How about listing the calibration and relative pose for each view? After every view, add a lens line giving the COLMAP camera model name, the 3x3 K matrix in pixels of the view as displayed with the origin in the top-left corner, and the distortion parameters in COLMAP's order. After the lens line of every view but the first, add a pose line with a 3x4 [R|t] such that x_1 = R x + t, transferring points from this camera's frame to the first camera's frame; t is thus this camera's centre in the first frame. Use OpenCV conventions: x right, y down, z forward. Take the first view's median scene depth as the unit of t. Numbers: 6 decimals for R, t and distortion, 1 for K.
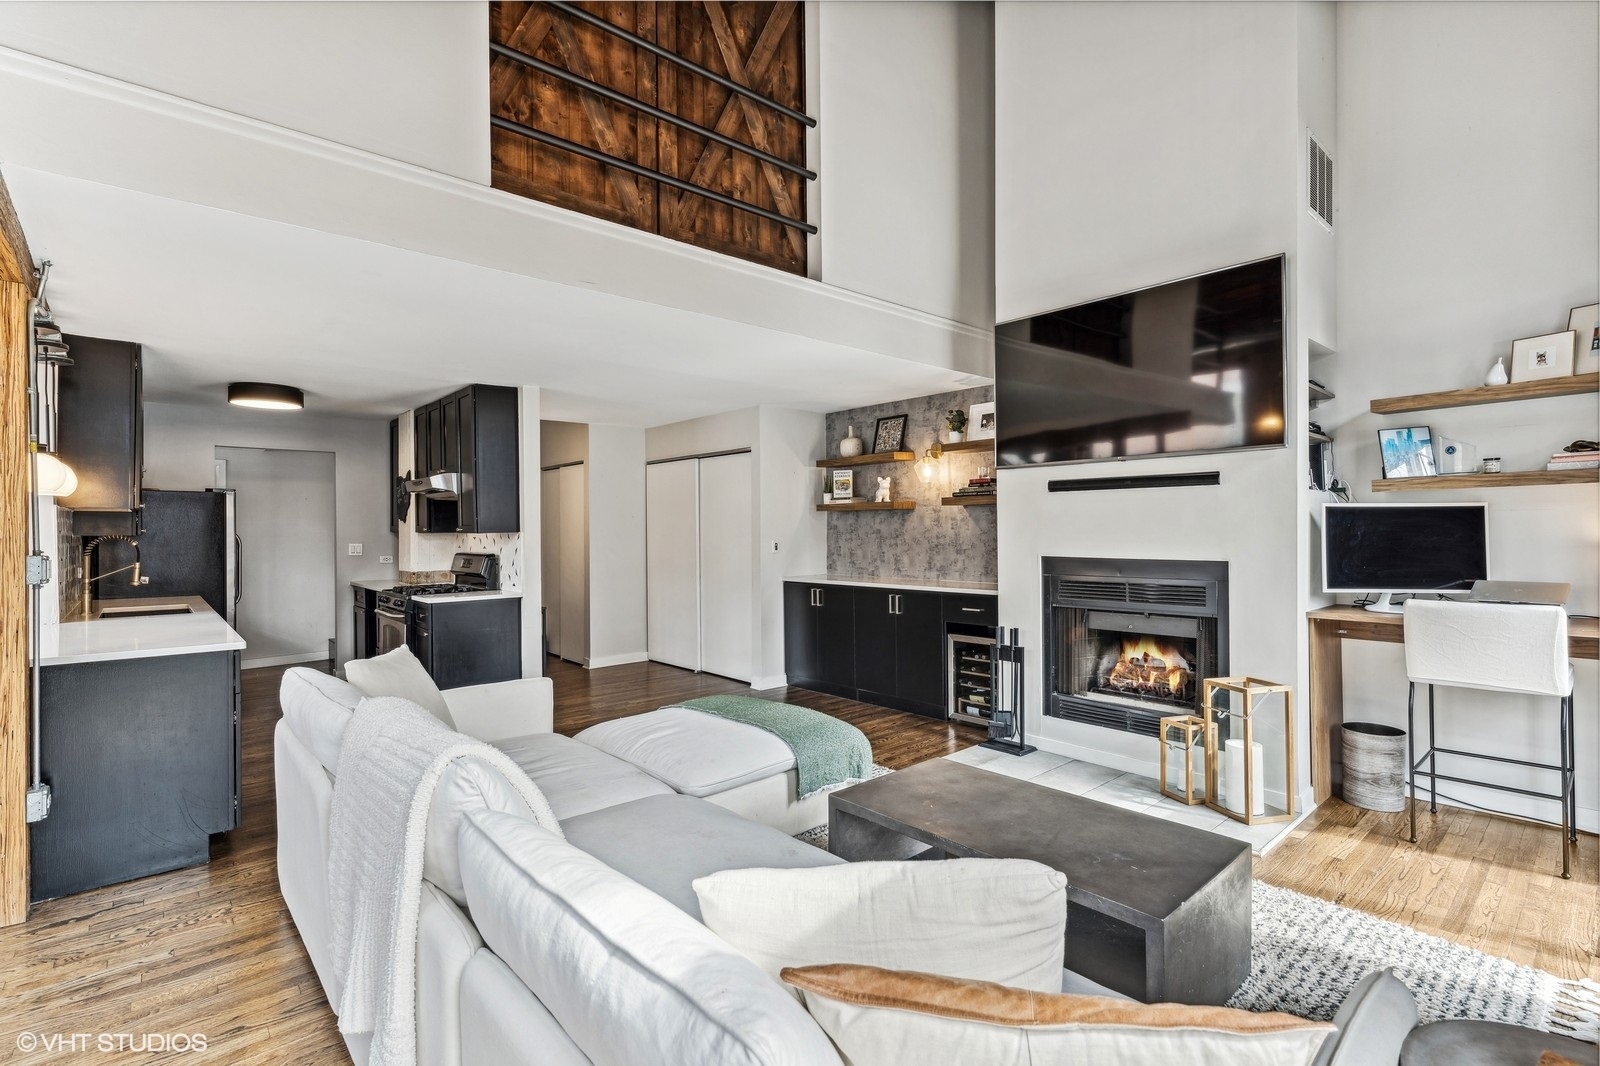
lens RADIAL K [[727.3, 0, 797.4], [0, 727.3, 529.8], [0, 0, 1]] dist [-0.003679, 0.000163]
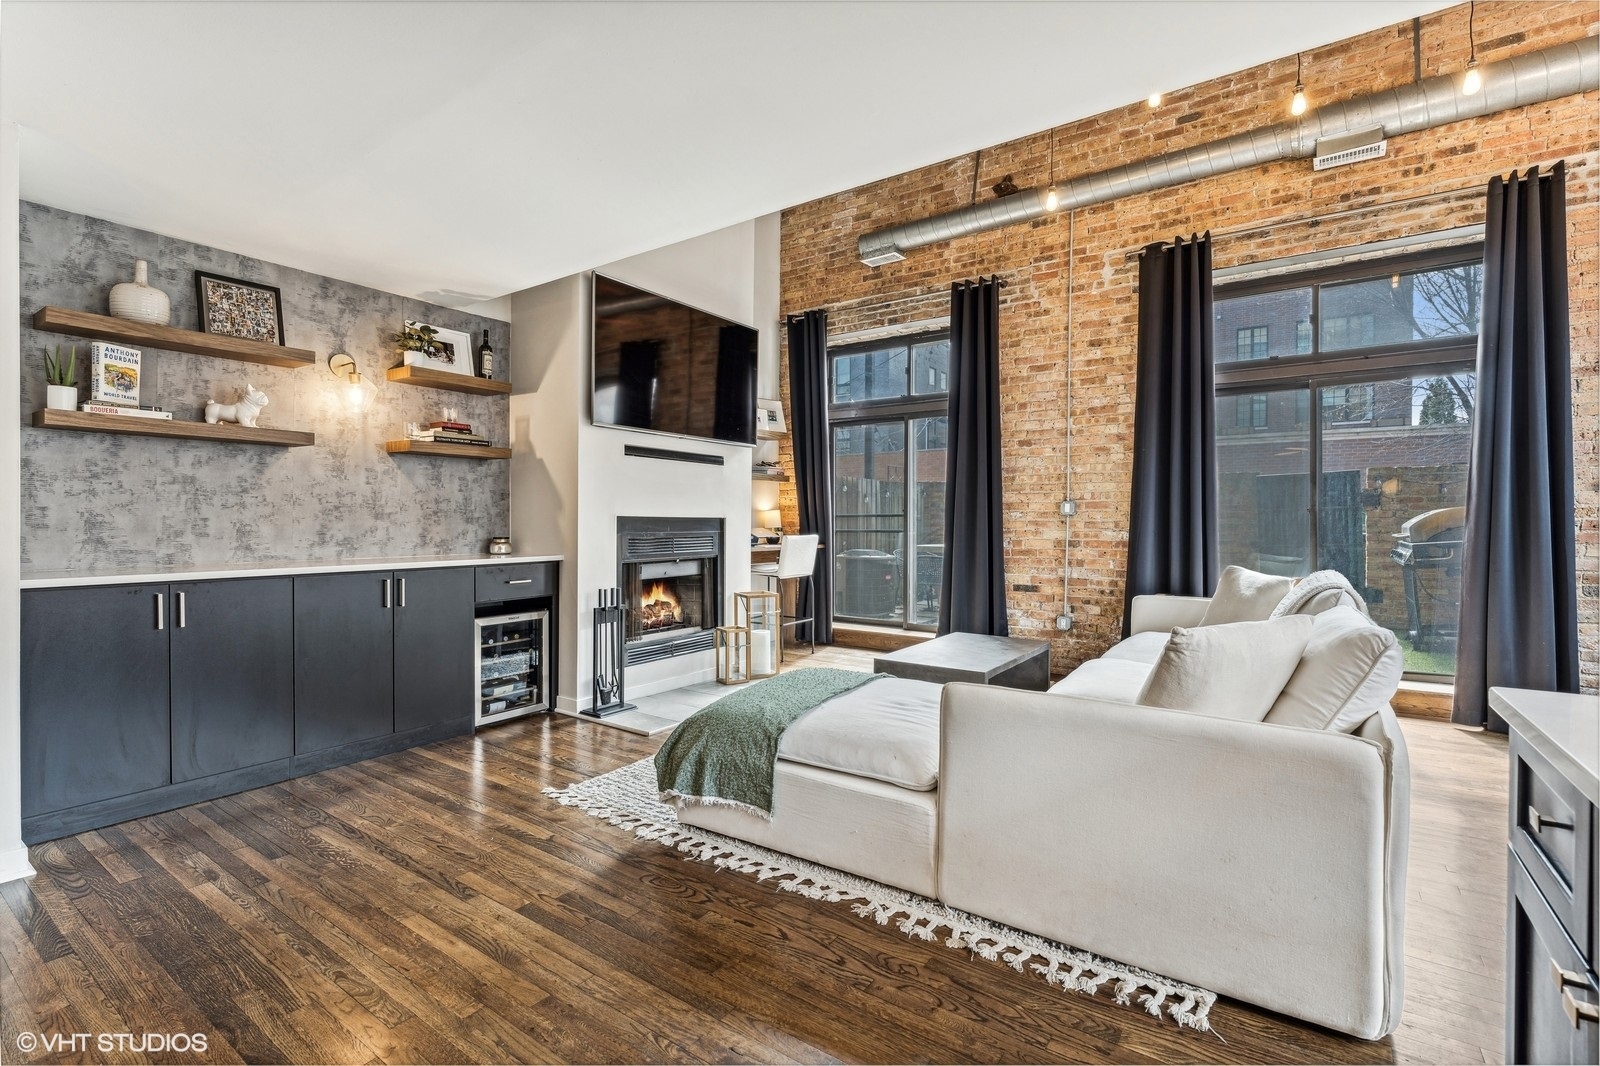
lens RADIAL K [[727.3, 0, 787.8], [0, 727.3, 526.0], [0, 0, 1]] dist [-0.003679, 0.000163]
pose [[-0.222723, 0.002771, 0.974878, -0.525104], [-0.002041, 0.999992, -0.003309, 0.038480], [-0.974880, -0.002727, -0.222716, 0.715561]]
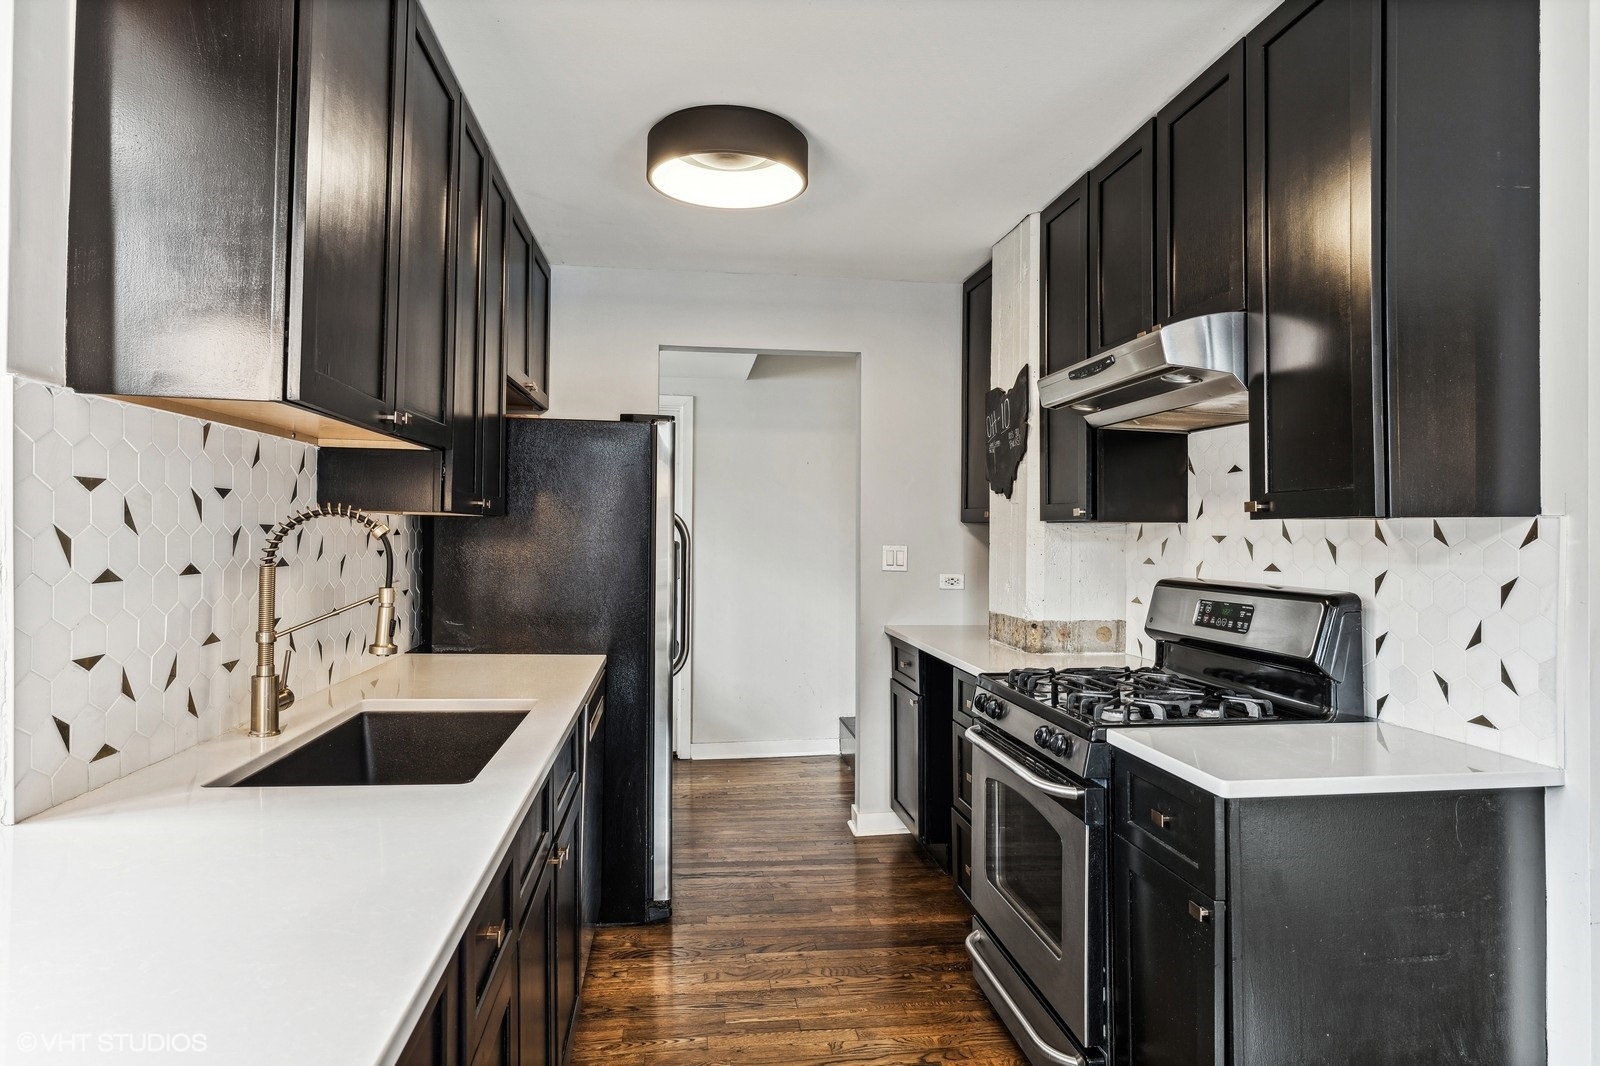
lens RADIAL K [[928.6, 0, 791.2], [0, 928.6, 533.2], [0, 0, 1]] dist [0.006524, 0.000129]
pose [[0.819755, 0.014111, -0.572540, -0.363220], [-0.014557, 0.999887, 0.003799, 0.010746], [0.572529, 0.005220, 0.819868, 0.532531]]
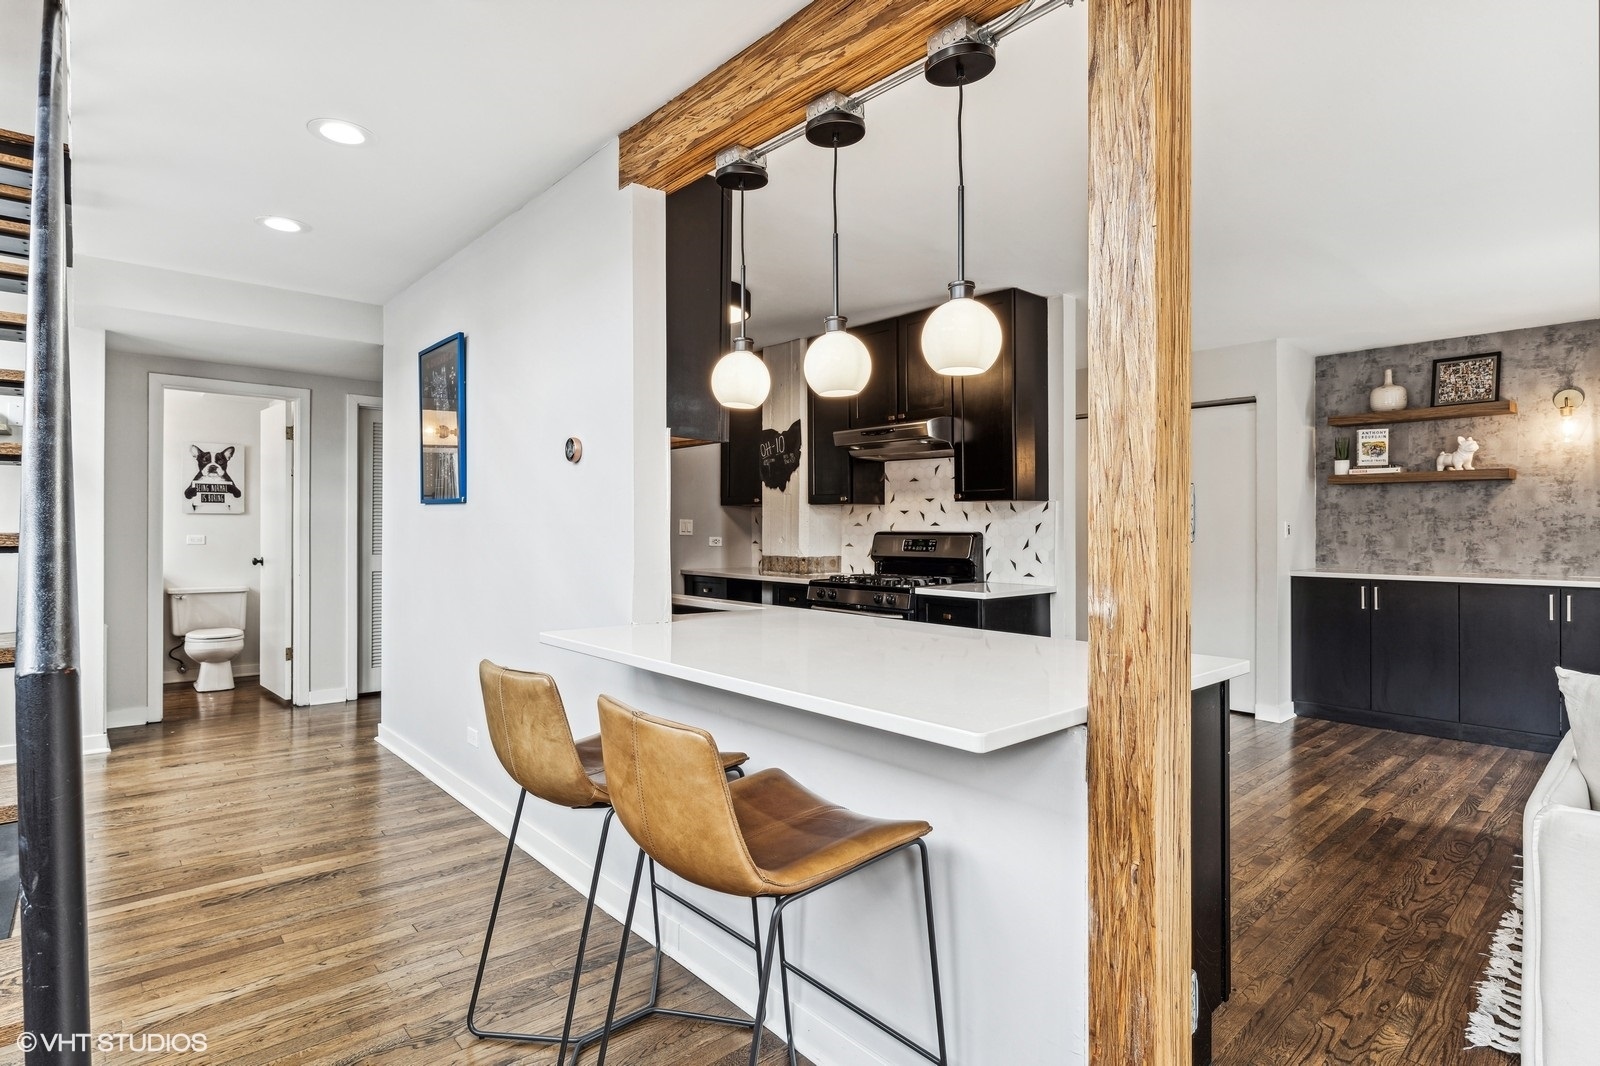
lens RADIAL K [[793.1, 0, 806.4], [0, 793.1, 527.4], [0, 0, 1]] dist [-0.007050, -0.000359]
pose [[0.999860, 0.013836, 0.009379, -0.556538], [-0.013808, 0.999900, -0.003063, 0.031515], [-0.009421, 0.002933, 0.999951, 0.203366]]
